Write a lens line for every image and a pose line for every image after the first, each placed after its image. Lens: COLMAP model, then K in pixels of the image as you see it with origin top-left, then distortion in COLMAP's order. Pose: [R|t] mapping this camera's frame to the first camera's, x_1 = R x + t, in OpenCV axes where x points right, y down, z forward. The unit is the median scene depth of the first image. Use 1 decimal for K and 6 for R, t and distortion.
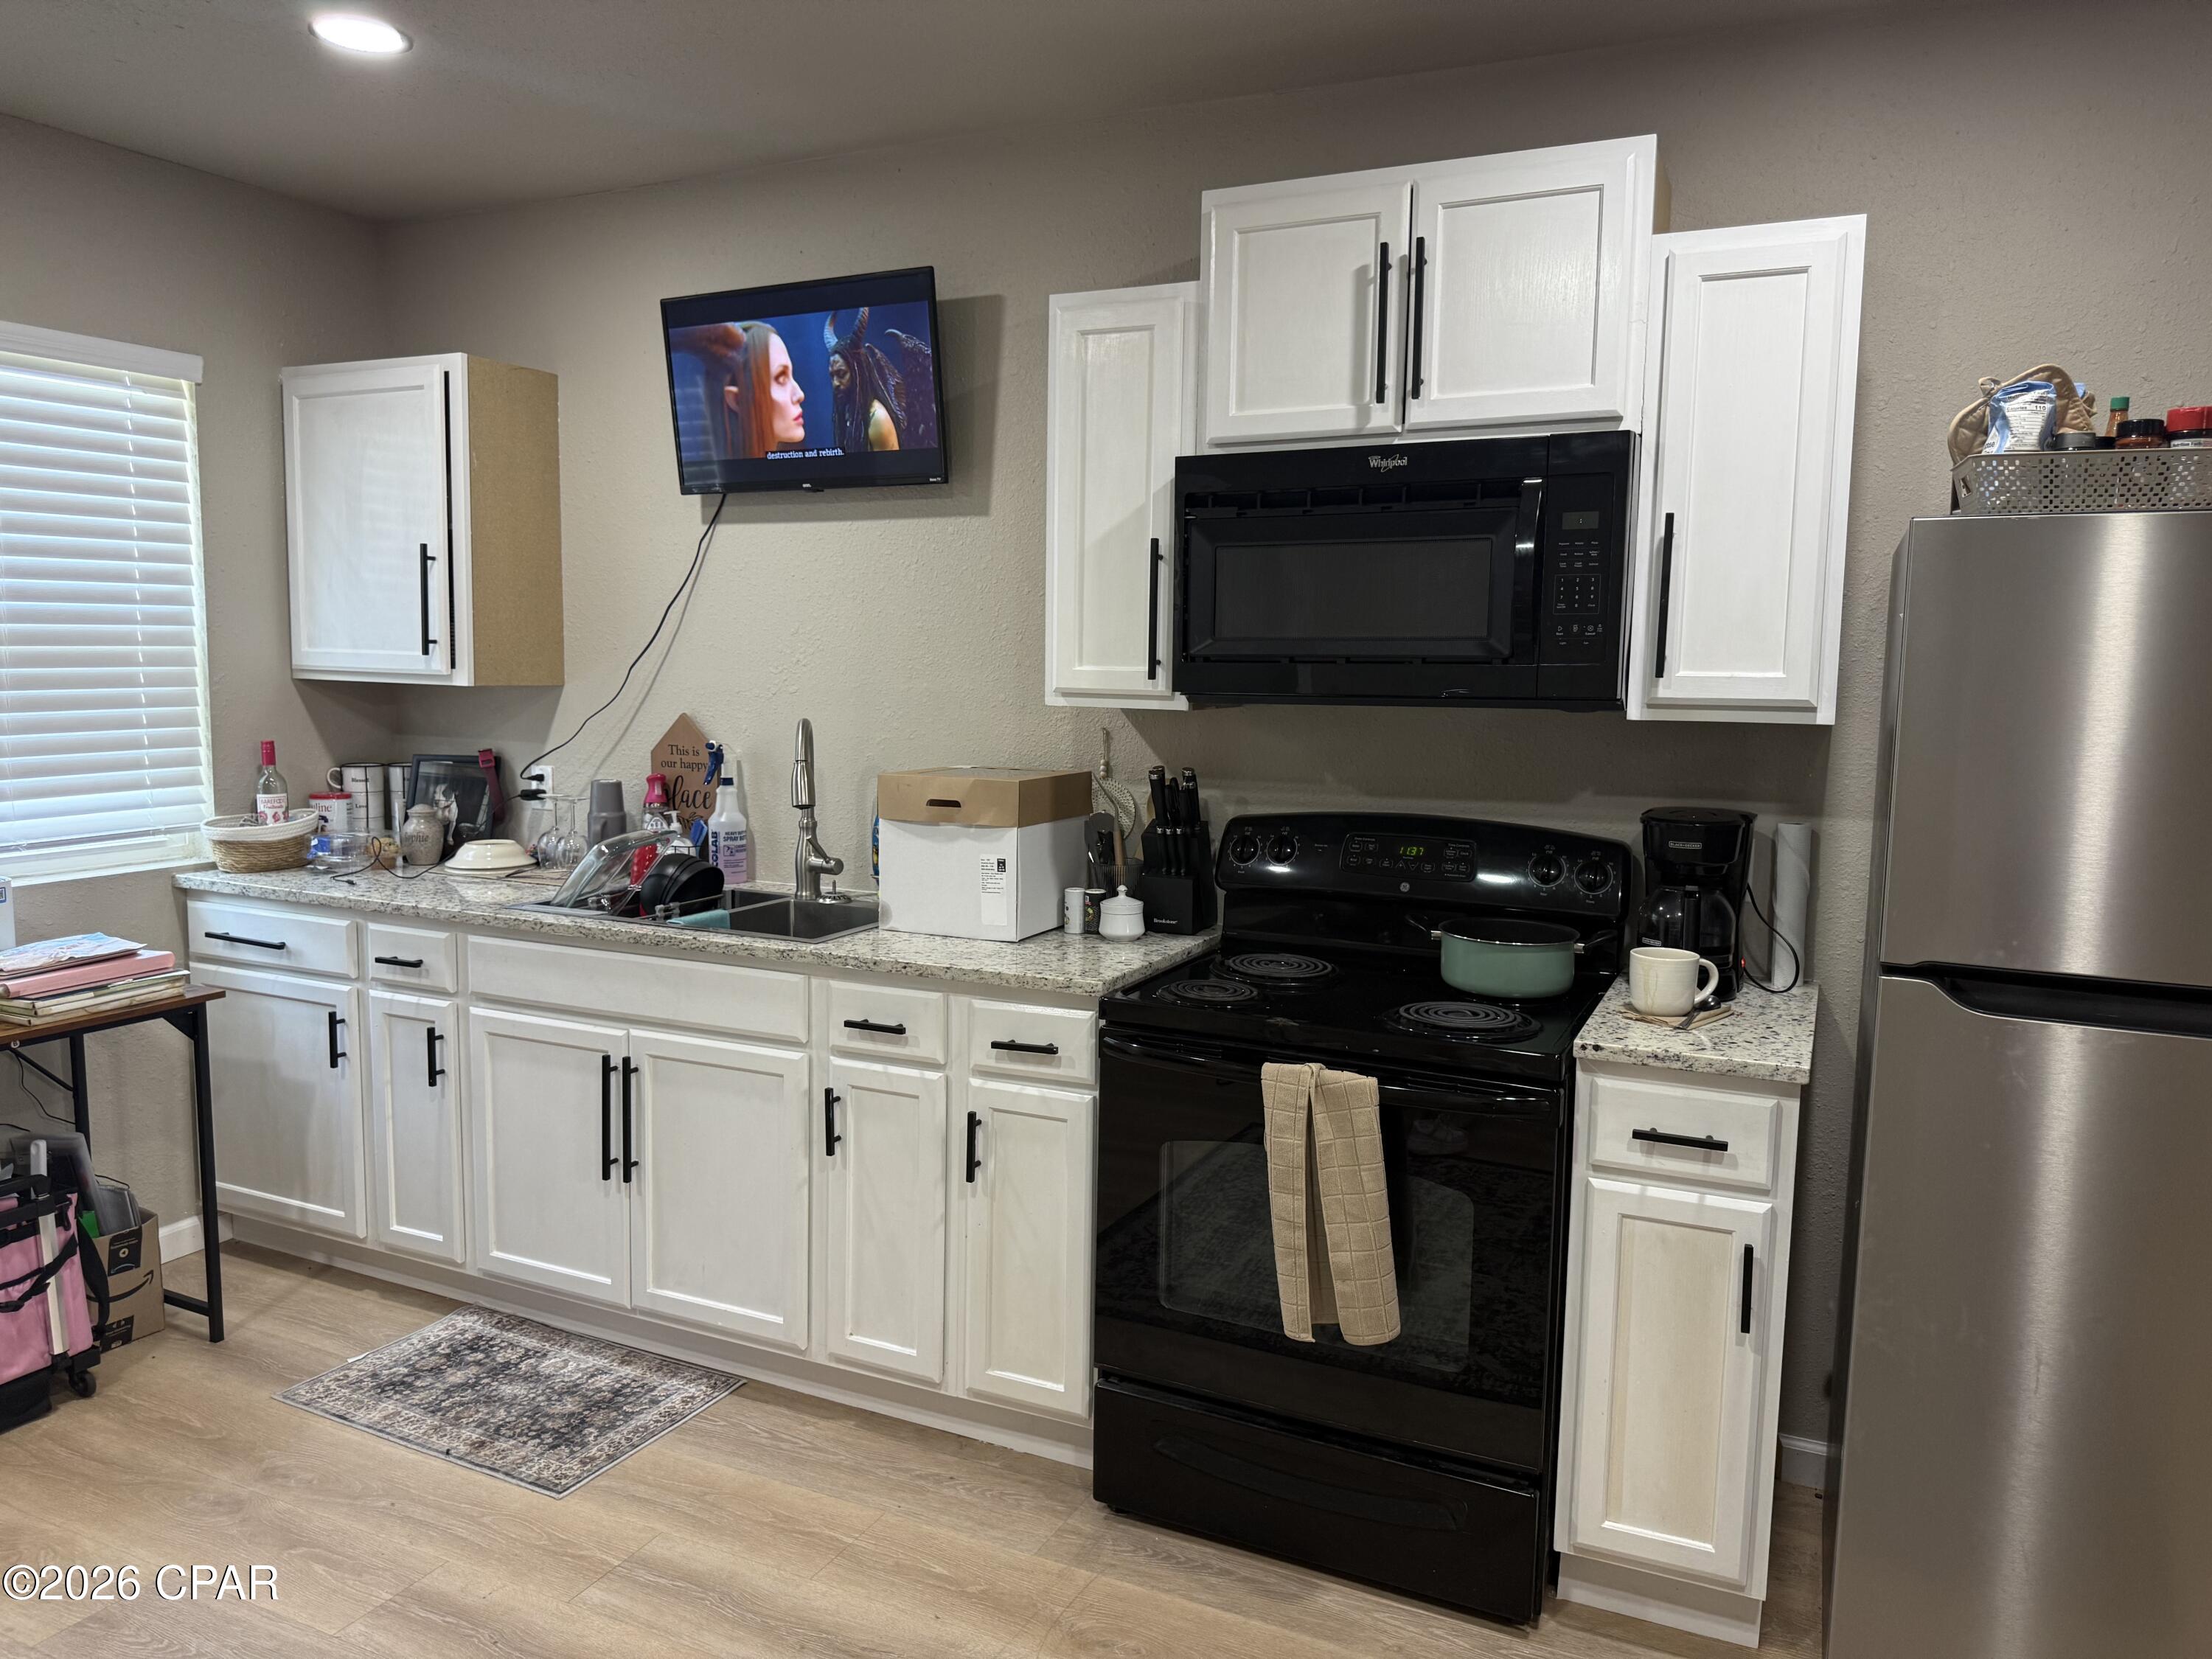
lens RADIAL K [[1555.3, 0, 1059.9], [0, 1555.3, 825.4], [0, 0, 1]] dist [0.065071, -0.095281]
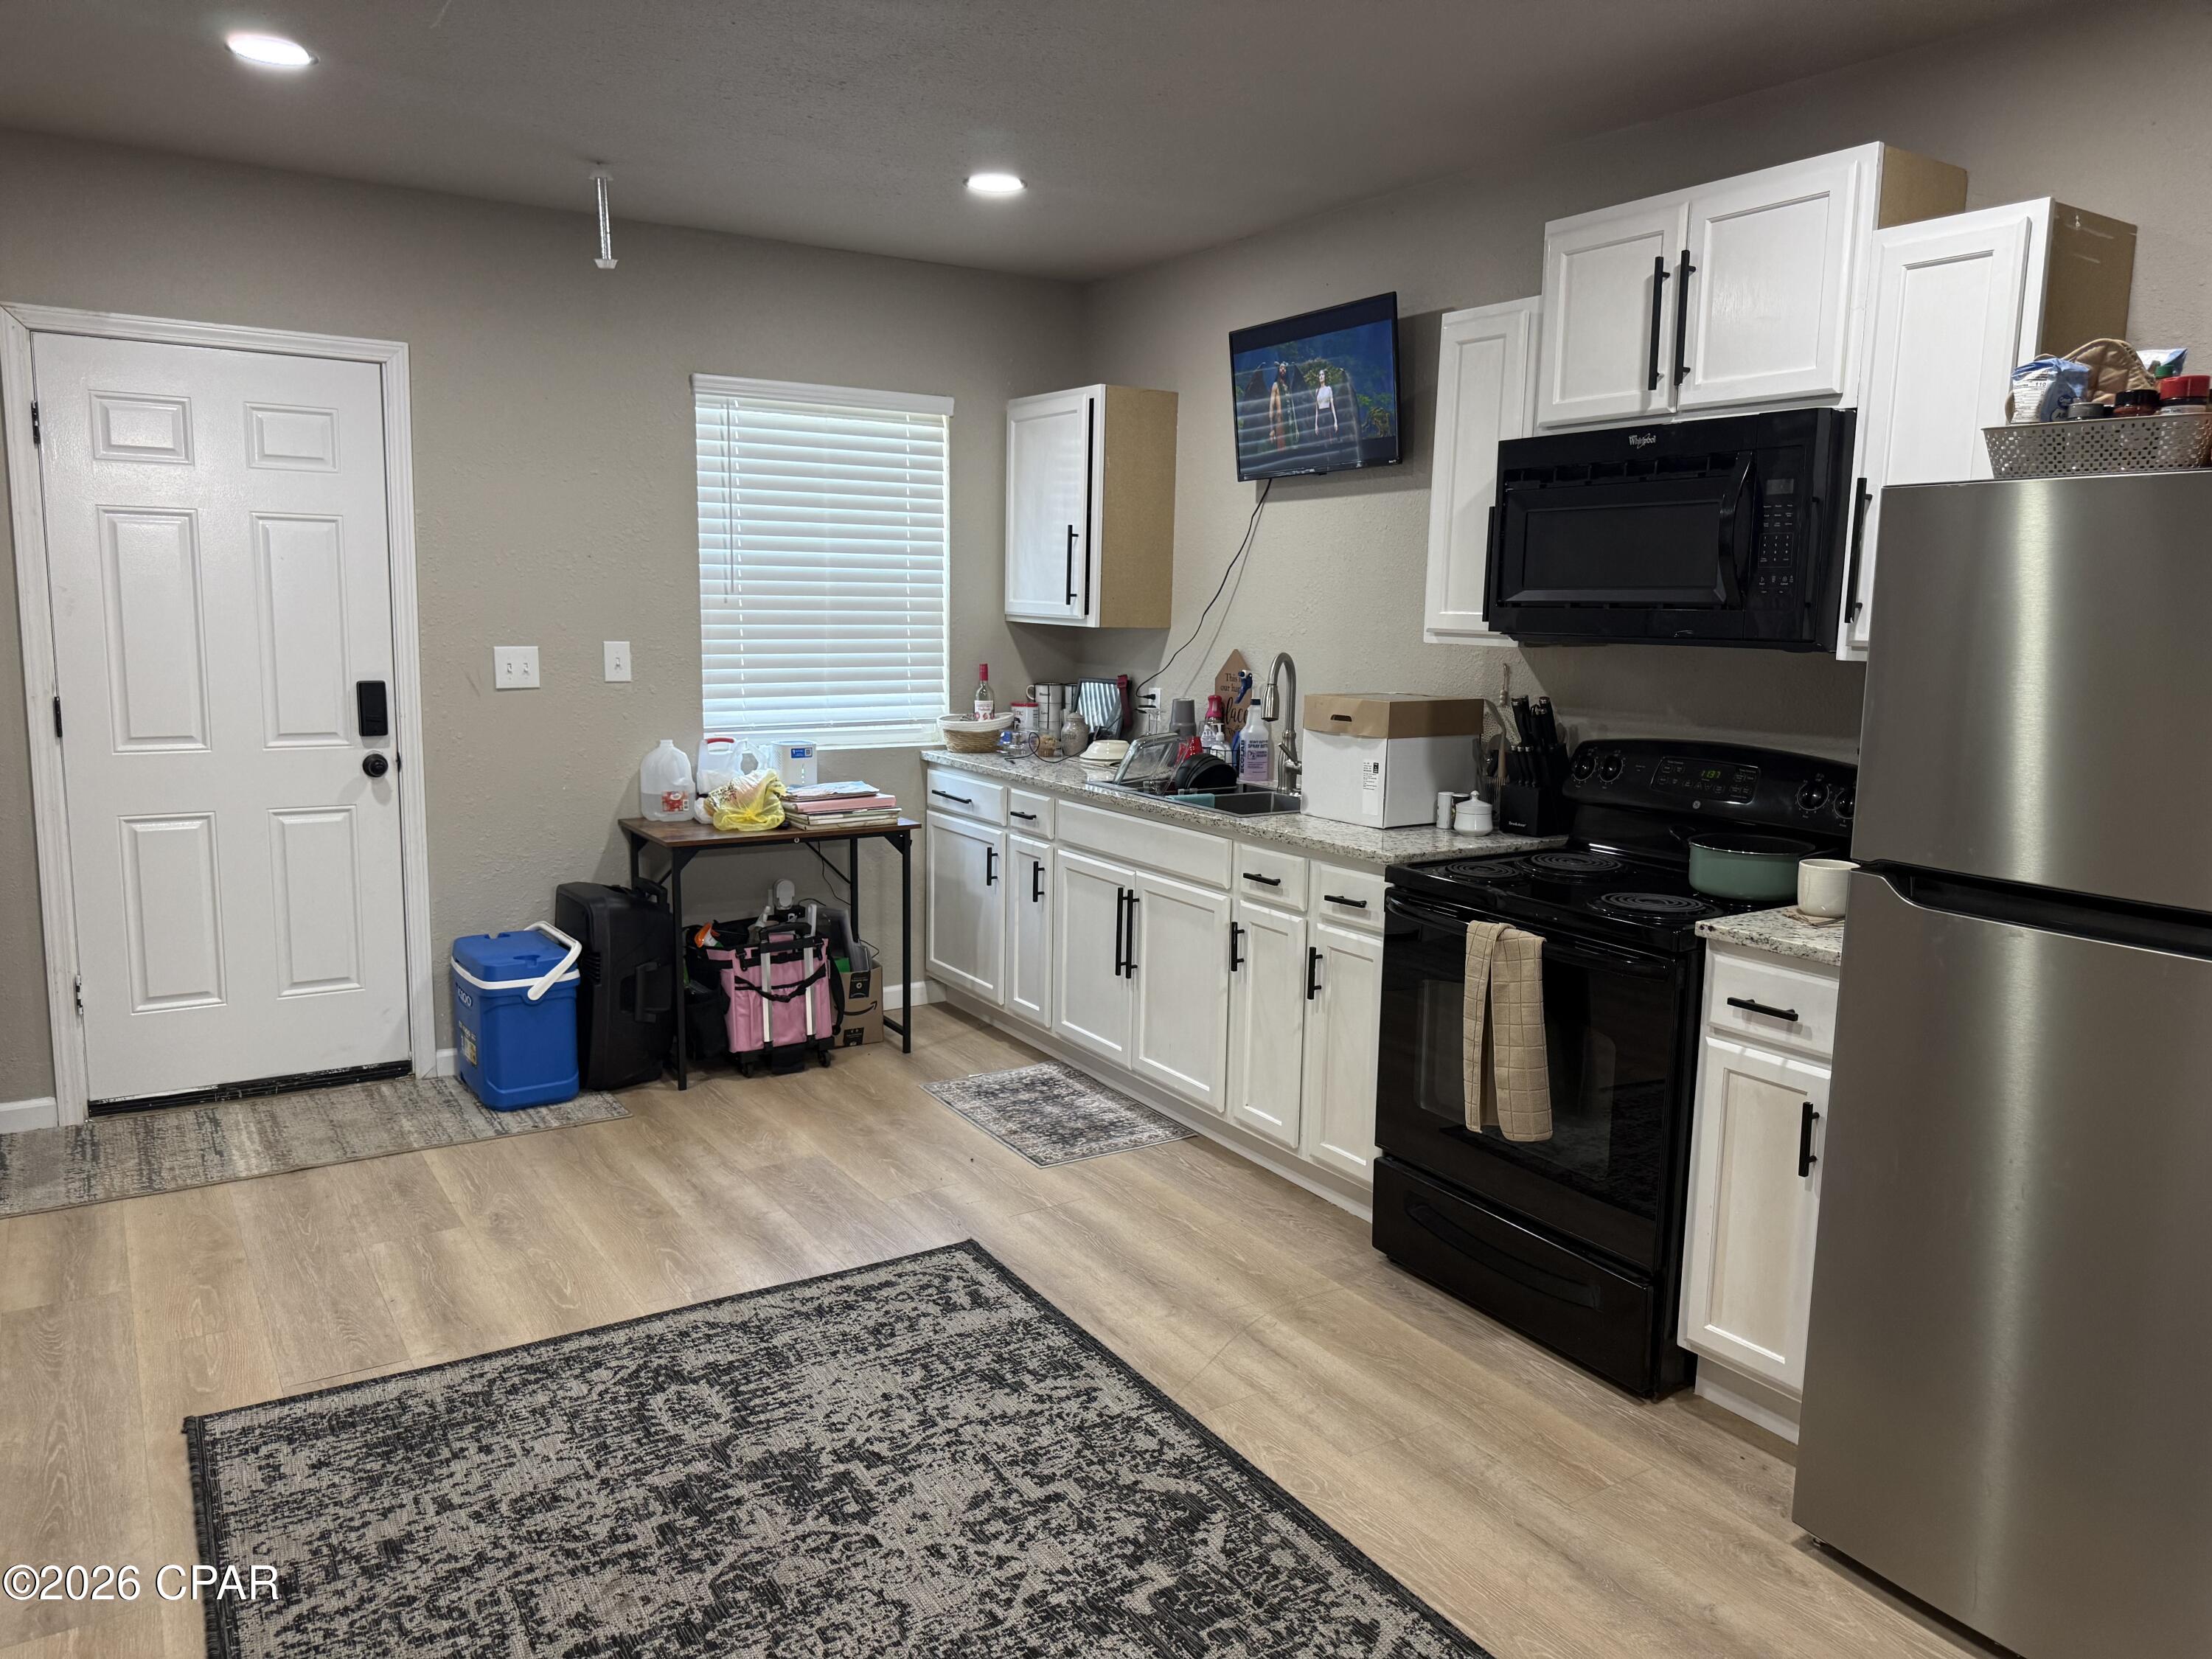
lens RADIAL K [[1556.6, 0, 1106.0], [0, 1556.6, 829.5], [0, 0, 1]] dist [0.156773, -0.366151]
pose [[0.851173, 0.078927, -0.518917, 0.438493], [-0.063367, 0.996851, 0.047681, 0.028626], [0.521046, -0.007703, 0.853494, -0.216365]]
